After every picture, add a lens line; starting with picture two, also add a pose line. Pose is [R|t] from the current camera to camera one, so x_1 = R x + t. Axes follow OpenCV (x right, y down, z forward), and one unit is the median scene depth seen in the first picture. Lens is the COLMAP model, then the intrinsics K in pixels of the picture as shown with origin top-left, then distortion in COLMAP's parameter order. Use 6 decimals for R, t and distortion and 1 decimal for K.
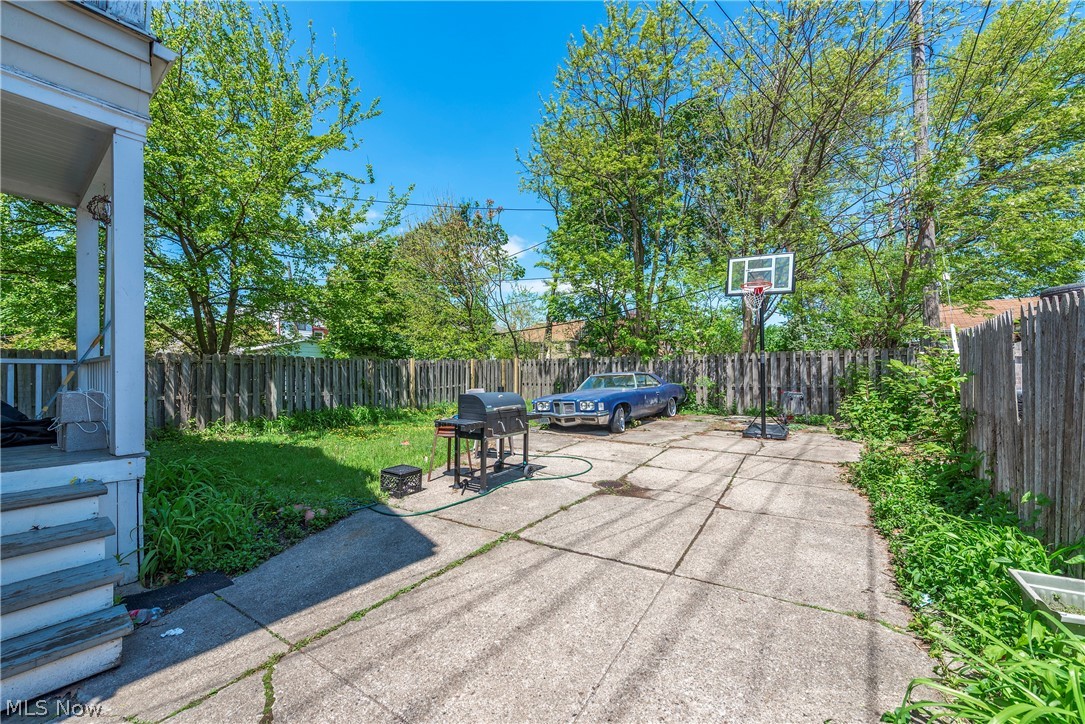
lens RADIAL K [[418.7, 0, 538.2], [0, 418.7, 366.1], [0, 0, 1]] dist [0.000277, 0.000015]
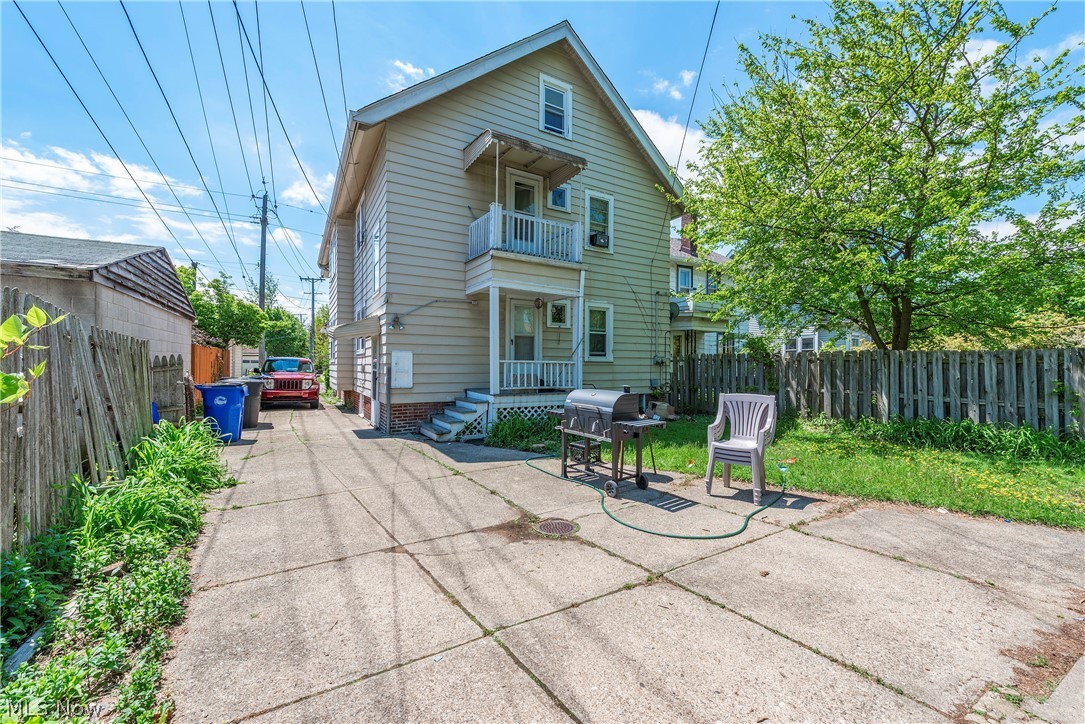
lens RADIAL K [[418.7, 0, 538.2], [0, 418.7, 366.1], [0, 0, 1]] dist [0.000277, 0.000015]
pose [[-0.362986, 0.000284, -0.931795, 0.893308], [0.006305, 0.999978, -0.002151, 0.010820], [0.931773, -0.006656, -0.362980, 1.297461]]
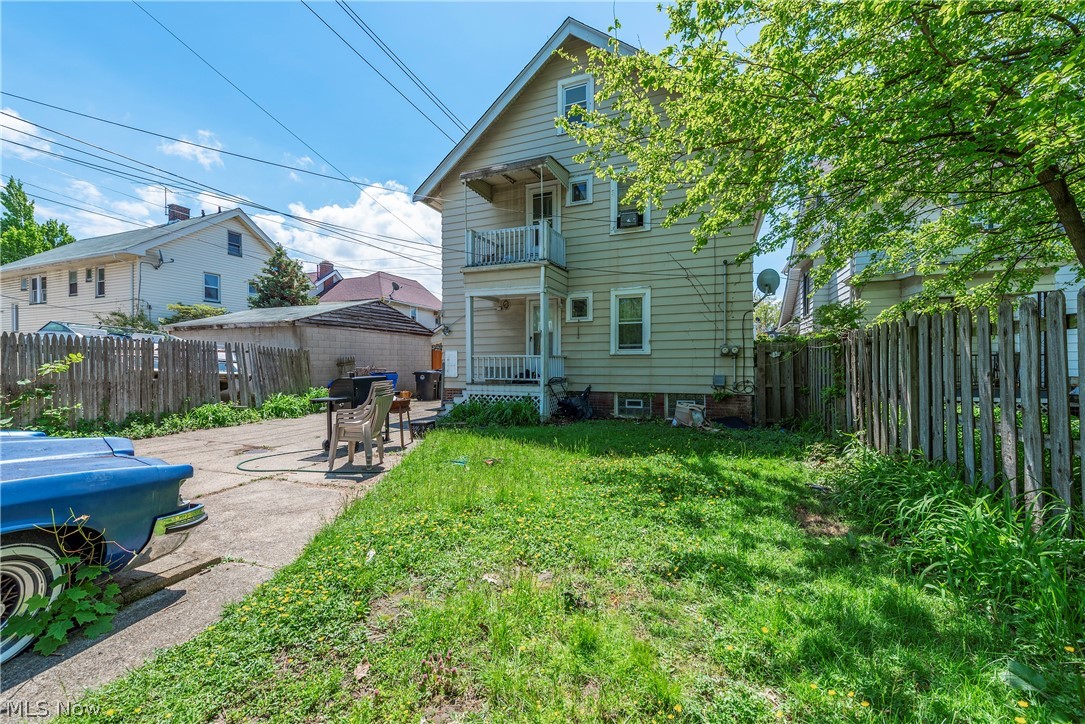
lens RADIAL K [[418.7, 0, 538.2], [0, 418.7, 366.1], [0, 0, 1]] dist [0.000277, 0.000015]
pose [[-0.956266, 0.004131, -0.292468, -0.311263], [0.006823, 0.999943, -0.008185, 0.053448], [0.292417, -0.009822, -0.956240, 2.607869]]
